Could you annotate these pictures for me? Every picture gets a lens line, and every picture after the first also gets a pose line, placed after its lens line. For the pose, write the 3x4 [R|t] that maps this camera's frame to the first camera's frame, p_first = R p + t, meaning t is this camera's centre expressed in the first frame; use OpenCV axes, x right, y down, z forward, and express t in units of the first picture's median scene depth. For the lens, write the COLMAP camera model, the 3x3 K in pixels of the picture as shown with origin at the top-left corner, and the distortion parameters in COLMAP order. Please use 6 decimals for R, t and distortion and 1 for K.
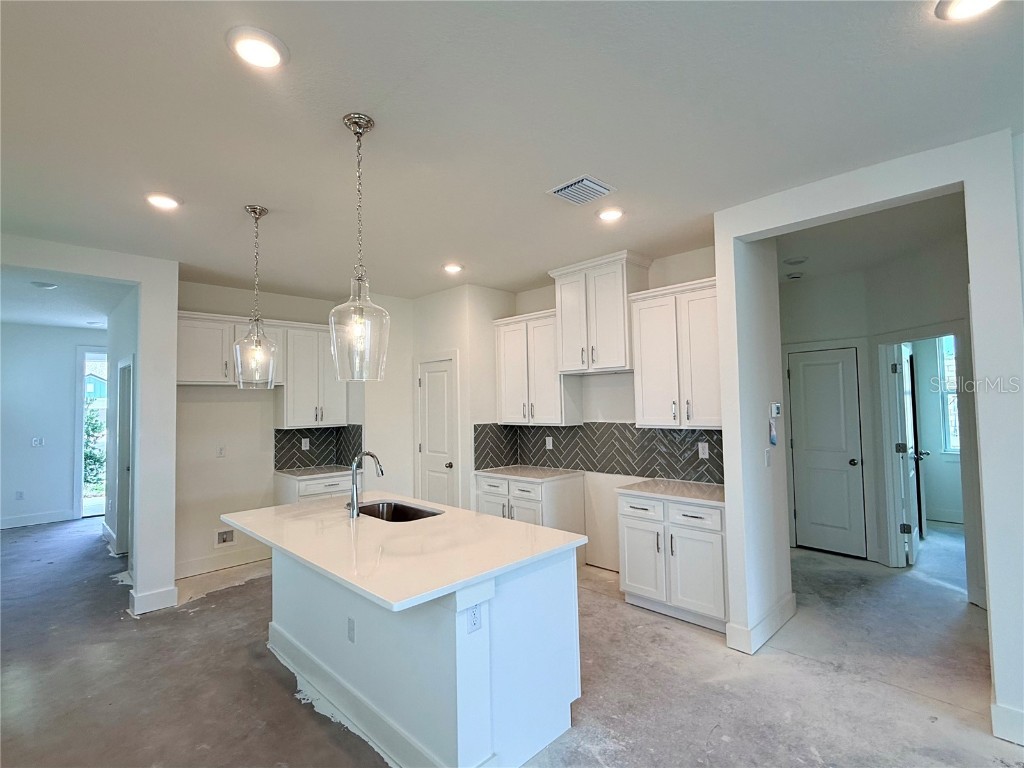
lens RADIAL K [[500.7, 0, 513.0], [0, 500.7, 400.5], [0, 0, 1]] dist [-0.001066, 0.000008]
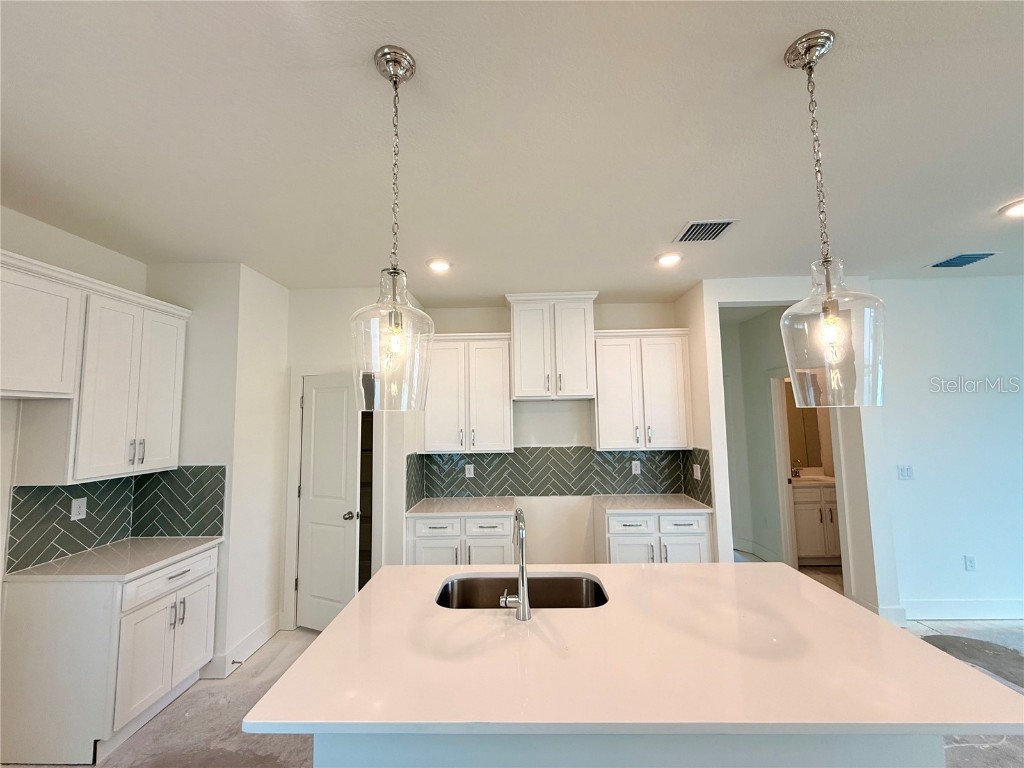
lens RADIAL K [[417.3, 0, 512.0], [0, 417.3, 384.0], [0, 0, 1]] dist [0.010389, -0.000402]
pose [[0.726335, 0.065904, 0.684174, -0.457566], [0.002726, 0.995109, -0.098749, -0.000536], [-0.687336, 0.073590, 0.722603, 0.394515]]
